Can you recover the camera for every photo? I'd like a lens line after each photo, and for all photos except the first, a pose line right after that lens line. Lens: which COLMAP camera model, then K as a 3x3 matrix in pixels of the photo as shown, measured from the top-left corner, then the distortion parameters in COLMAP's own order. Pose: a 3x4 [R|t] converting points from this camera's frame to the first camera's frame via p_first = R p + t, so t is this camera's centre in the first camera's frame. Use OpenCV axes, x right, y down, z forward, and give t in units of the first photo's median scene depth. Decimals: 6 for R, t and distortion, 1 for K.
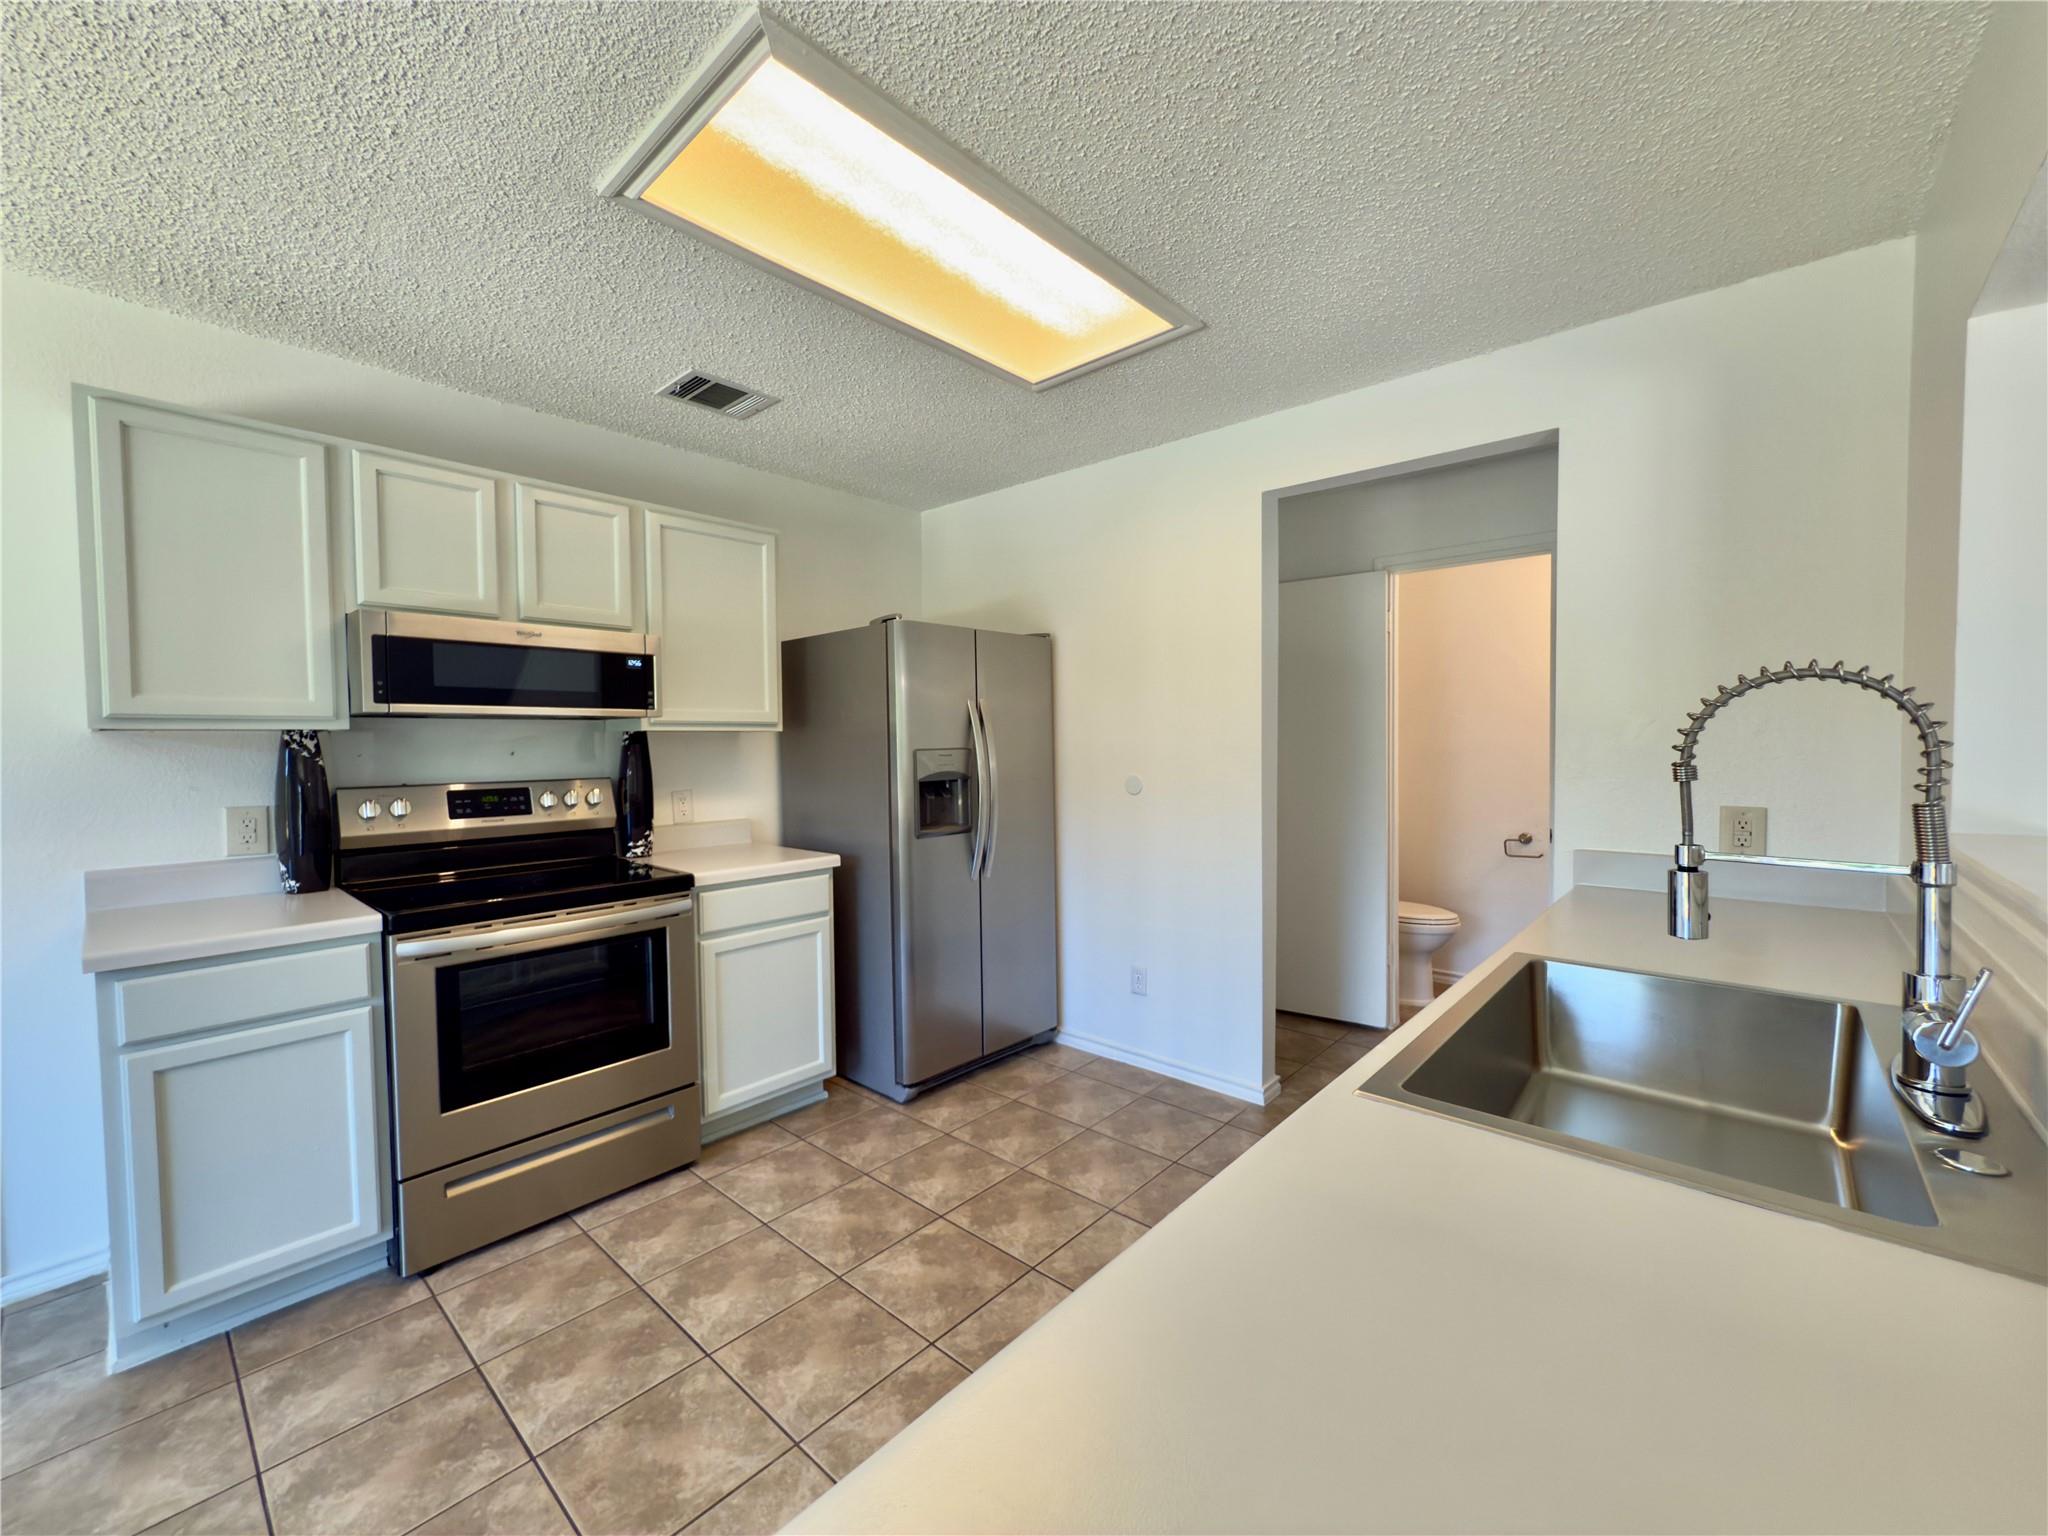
lens RADIAL K [[819.1, 0, 1025.9], [0, 819.1, 769.3], [0, 0, 1]] dist [0.000919, -0.000257]
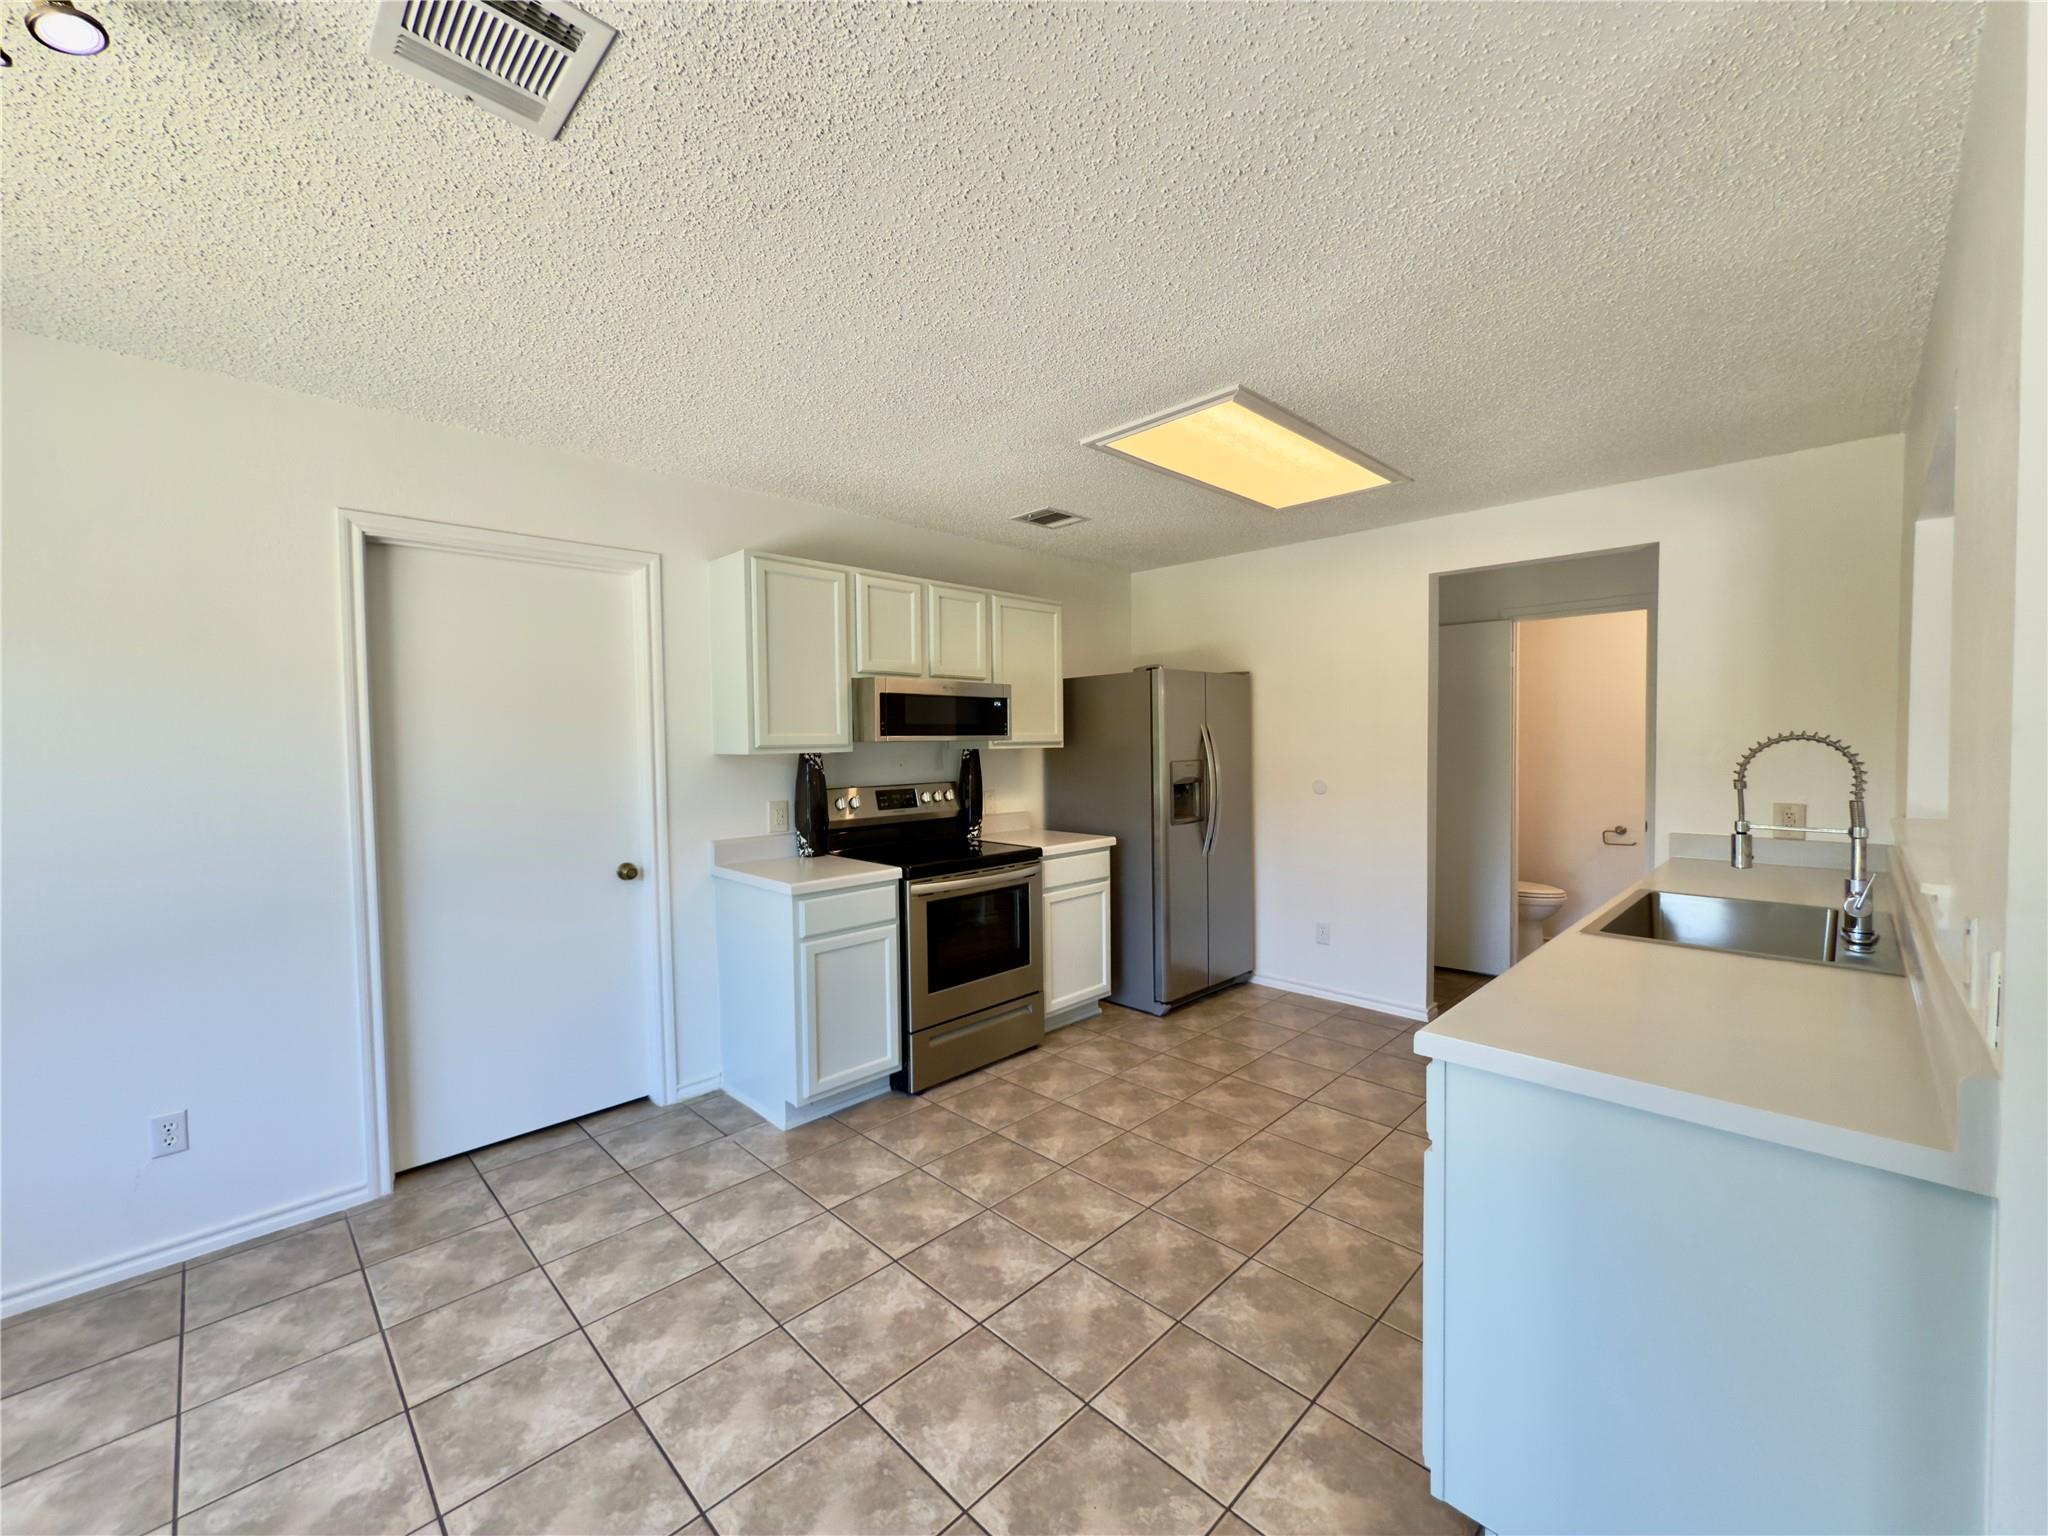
lens RADIAL K [[819.1, 0, 1025.9], [0, 819.1, 769.3], [0, 0, 1]] dist [0.000919, -0.000257]
pose [[0.998251, 0.000289, -0.059112, -0.394168], [-0.000145, 0.999997, 0.002428, -0.018551], [0.059112, -0.002415, 0.998248, -0.530359]]
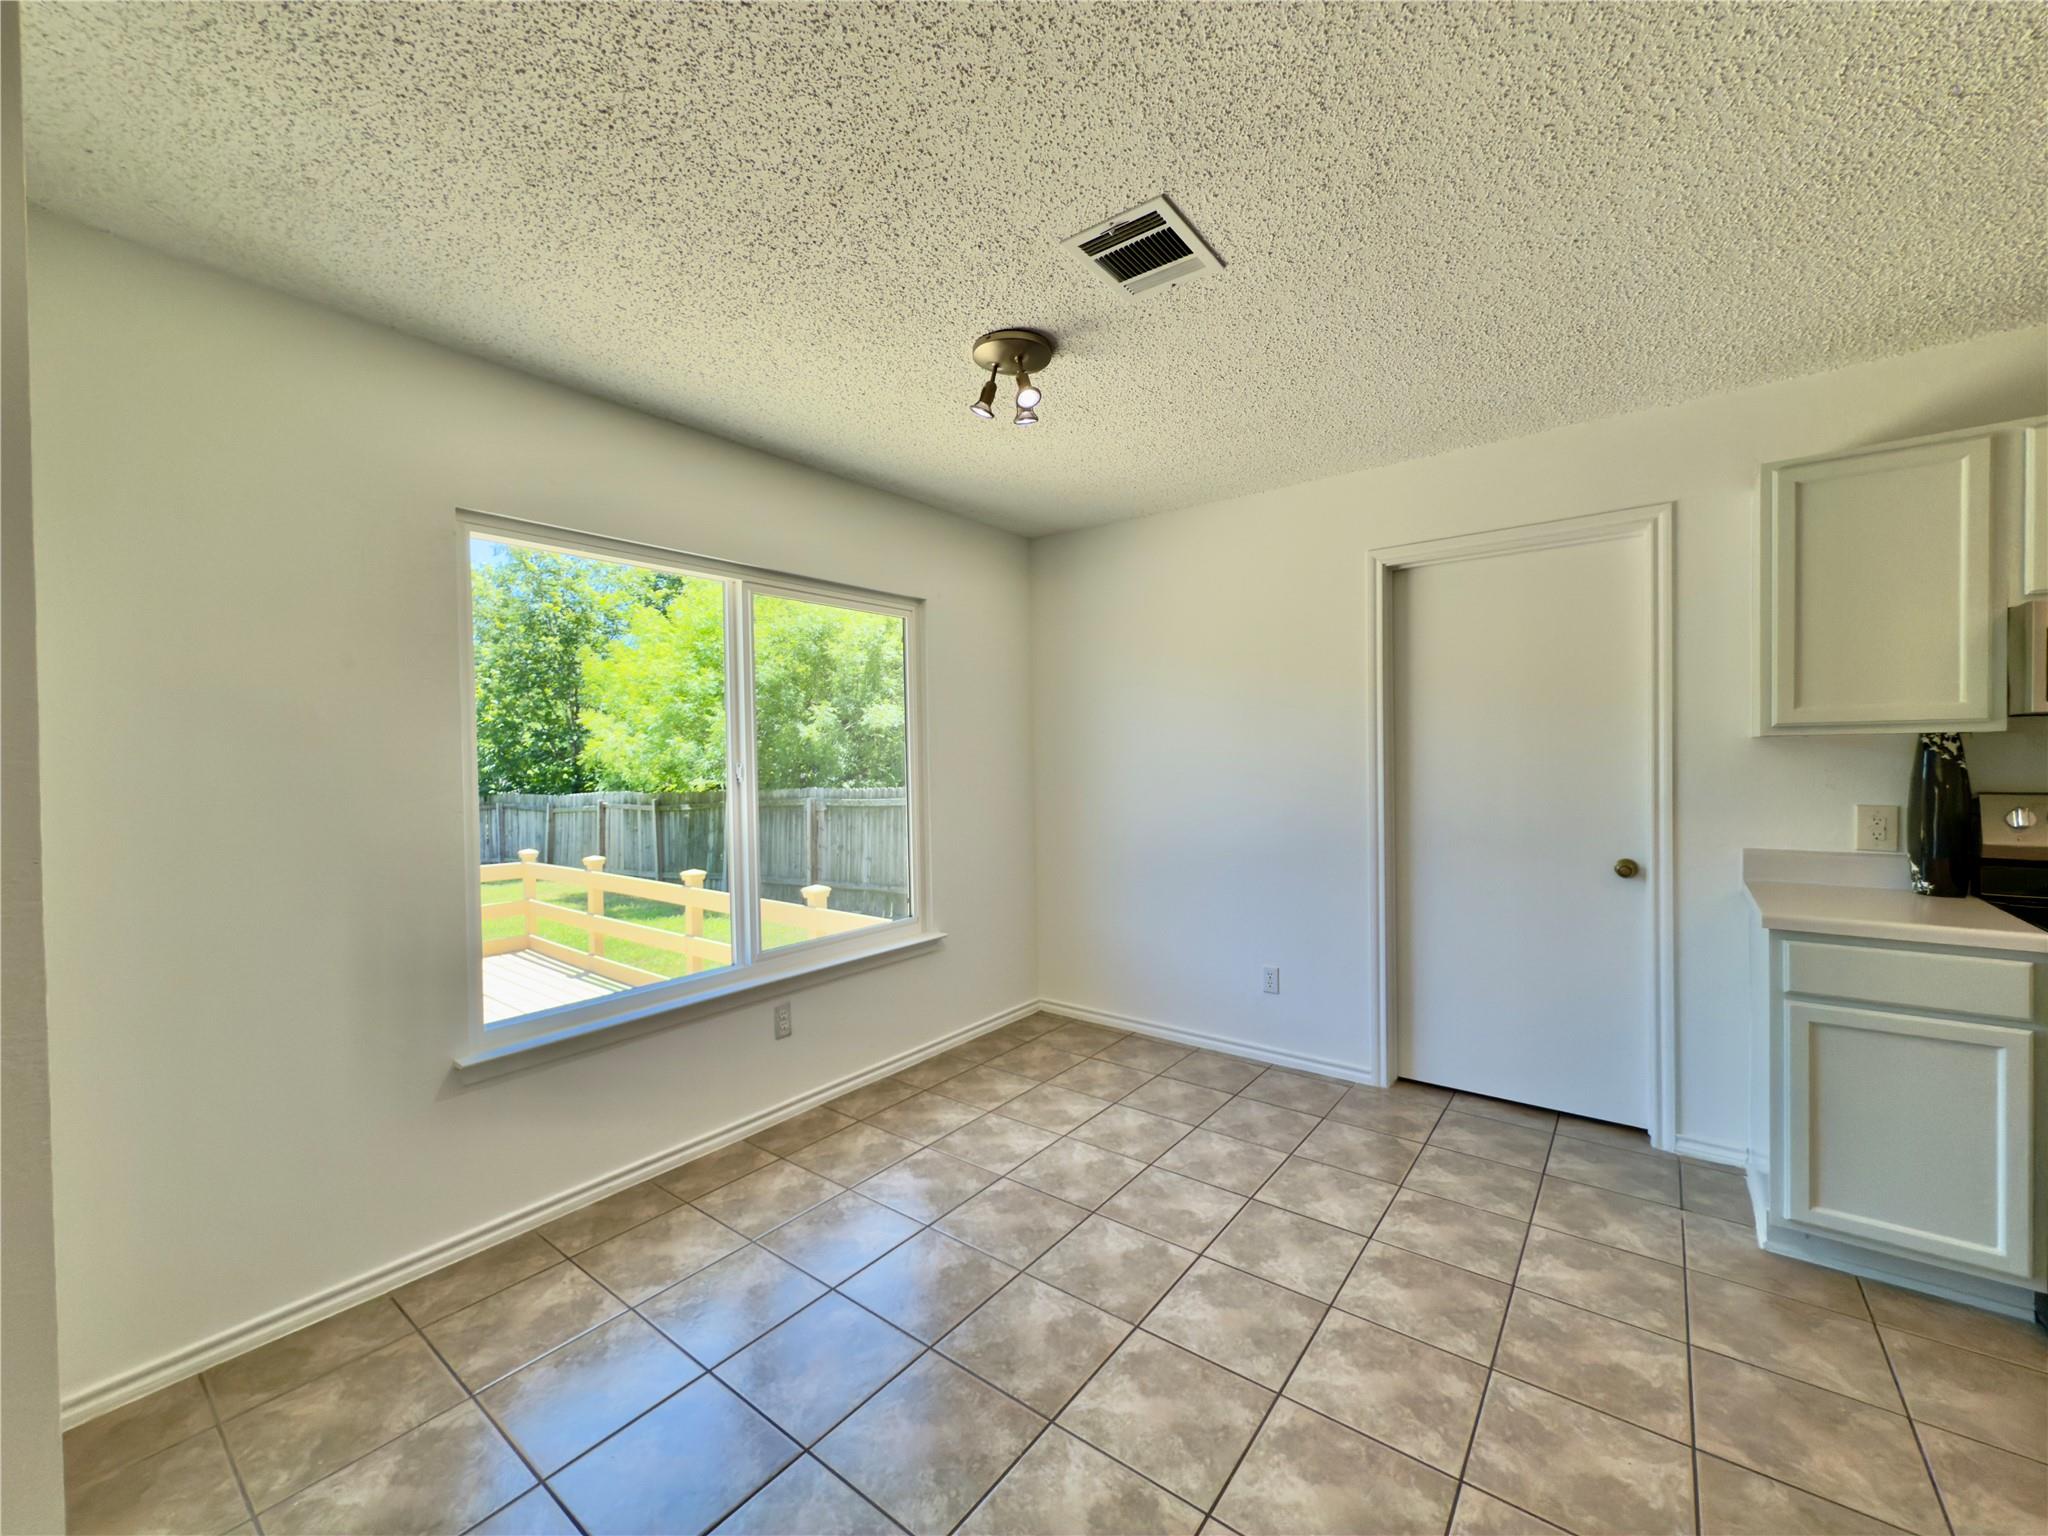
lens RADIAL K [[819.1, 0, 1025.9], [0, 819.1, 769.3], [0, 0, 1]] dist [0.000919, -0.000257]
pose [[0.067519, 0.026138, -0.997376, 0.034054], [-0.021434, 0.999464, 0.024741, -0.004054], [0.997488, 0.019707, 0.068043, -0.177042]]
